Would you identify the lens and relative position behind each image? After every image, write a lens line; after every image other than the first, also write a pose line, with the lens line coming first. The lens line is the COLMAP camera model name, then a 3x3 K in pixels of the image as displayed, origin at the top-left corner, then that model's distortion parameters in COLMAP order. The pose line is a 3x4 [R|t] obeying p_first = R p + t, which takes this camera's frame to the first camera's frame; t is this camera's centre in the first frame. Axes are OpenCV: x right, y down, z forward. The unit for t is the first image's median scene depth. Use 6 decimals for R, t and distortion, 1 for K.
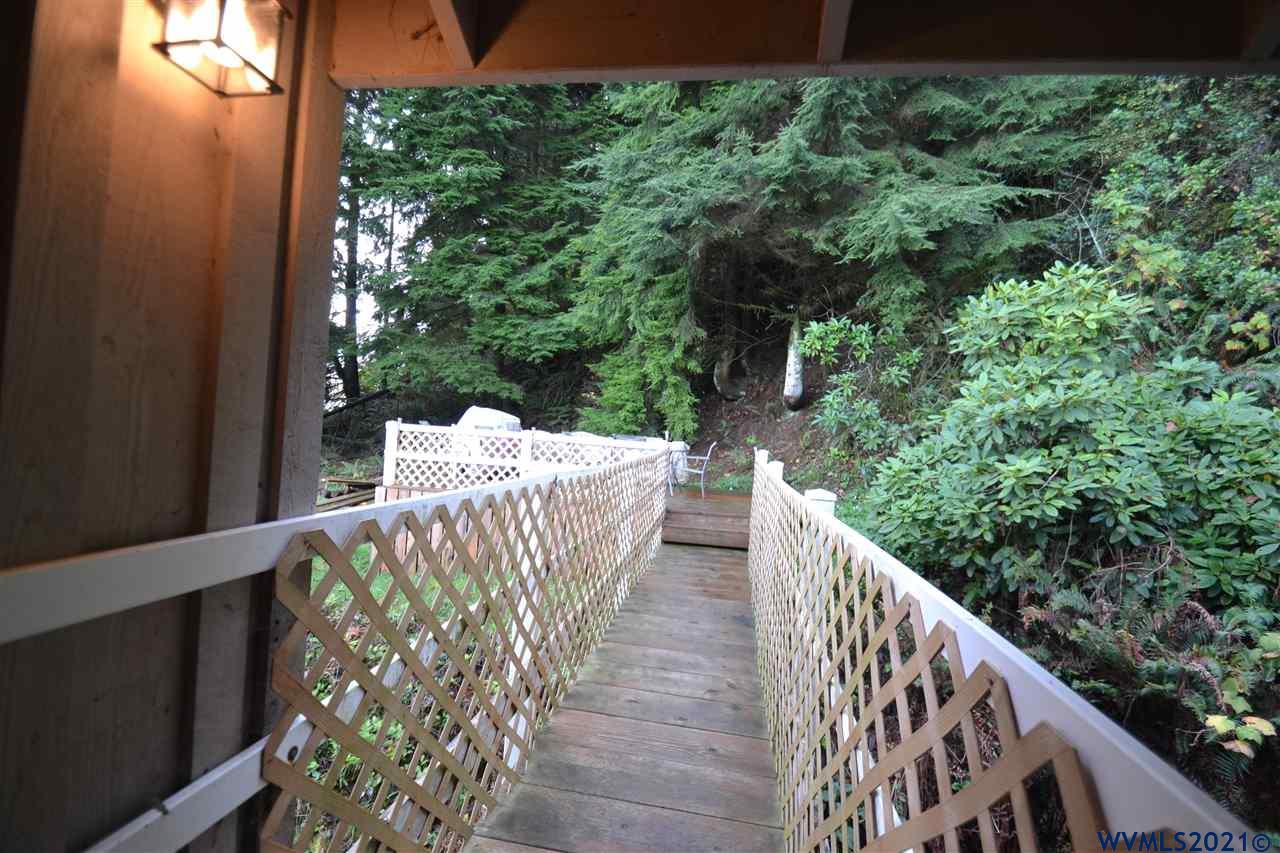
lens RADIAL K [[554.0, 0, 640.0], [0, 554.0, 426.5], [0, 0, 1]] dist [-0.000309, -0.000009]
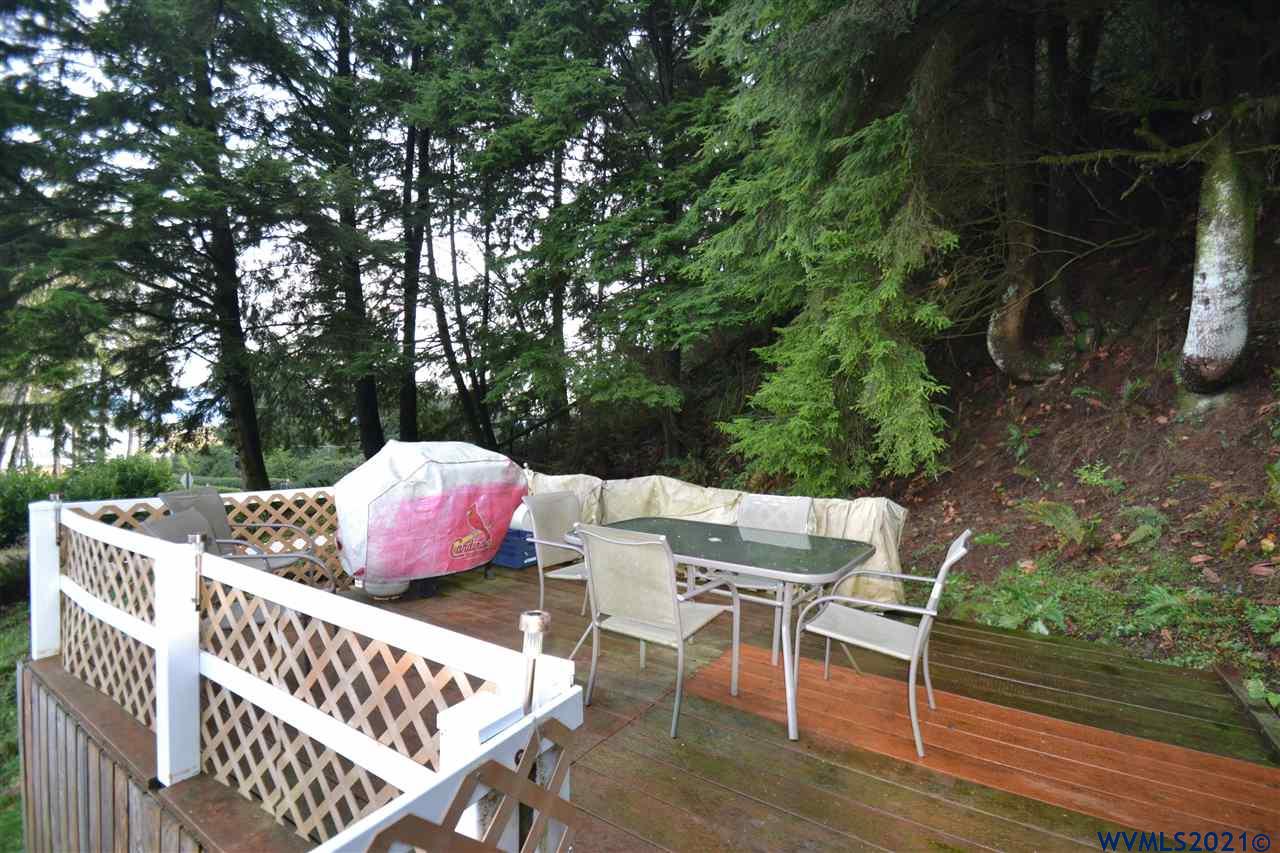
lens RADIAL K [[578.6, 0, 651.3], [0, 578.6, 440.0], [0, 0, 1]] dist [0.017654, -0.014745]
pose [[0.914330, -0.042668, -0.402716, 0.073897], [0.049463, 0.998755, 0.006482, -0.018899], [0.401938, -0.025846, 0.915302, 0.454001]]
